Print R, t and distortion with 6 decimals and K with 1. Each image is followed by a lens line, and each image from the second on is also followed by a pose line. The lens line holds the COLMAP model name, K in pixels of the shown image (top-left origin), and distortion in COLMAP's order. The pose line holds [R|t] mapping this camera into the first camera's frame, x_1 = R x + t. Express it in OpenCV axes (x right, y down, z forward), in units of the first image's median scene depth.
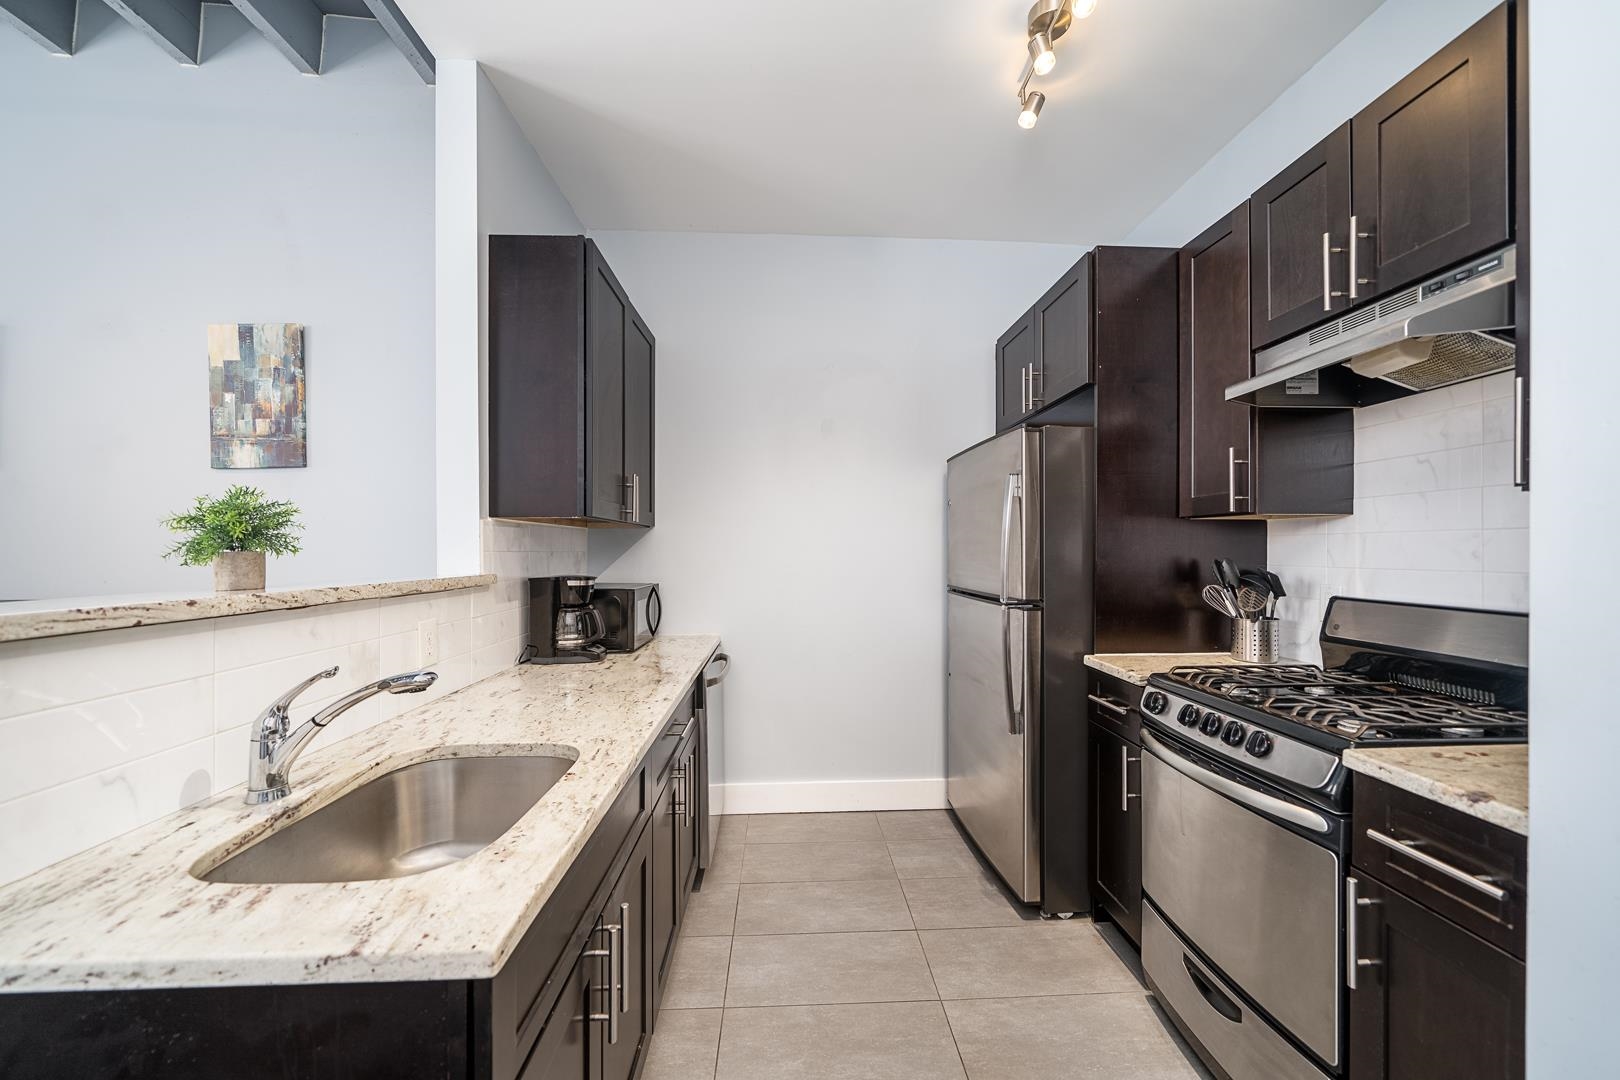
lens RADIAL K [[586.7, 0, 809.7], [0, 586.7, 548.7], [0, 0, 1]] dist [-0.003643, -0.000240]
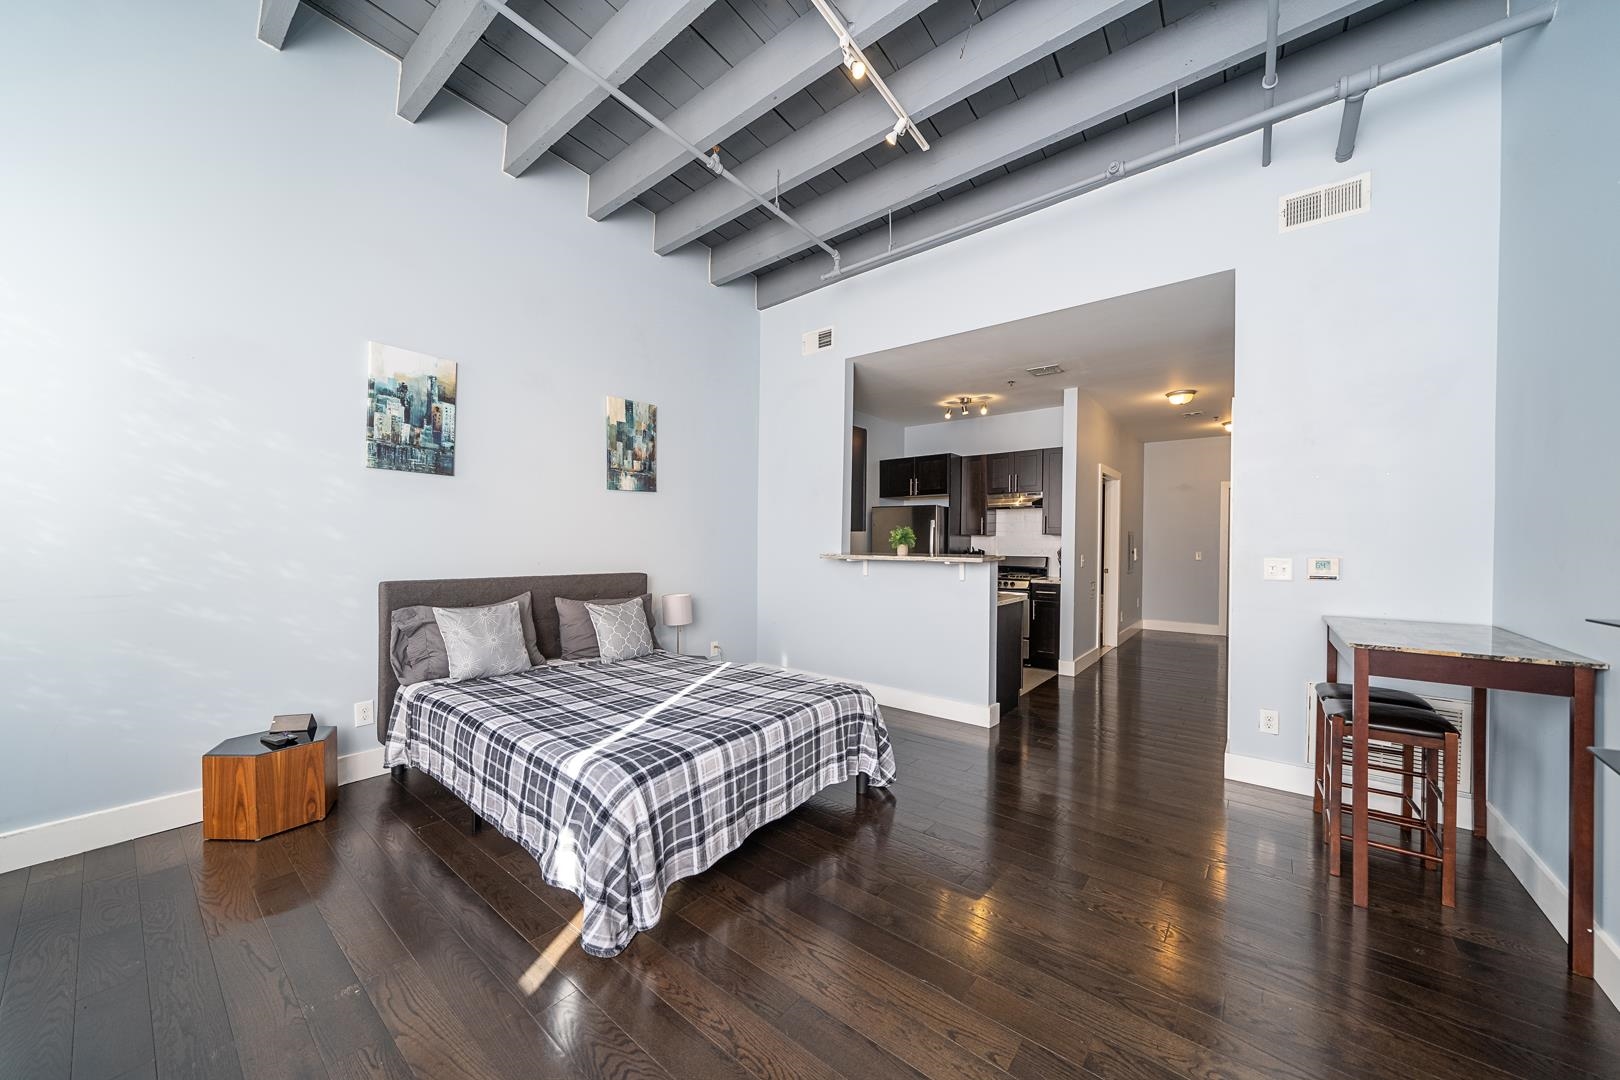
lens RADIAL K [[569.1, 0, 813.6], [0, 569.1, 546.8], [0, 0, 1]] dist [-0.000368, -0.000030]
pose [[0.662314, -0.000931, 0.749226, -2.579974], [-0.009130, 0.999915, 0.009313, -0.003476], [-0.749171, -0.013009, 0.662249, -0.598463]]
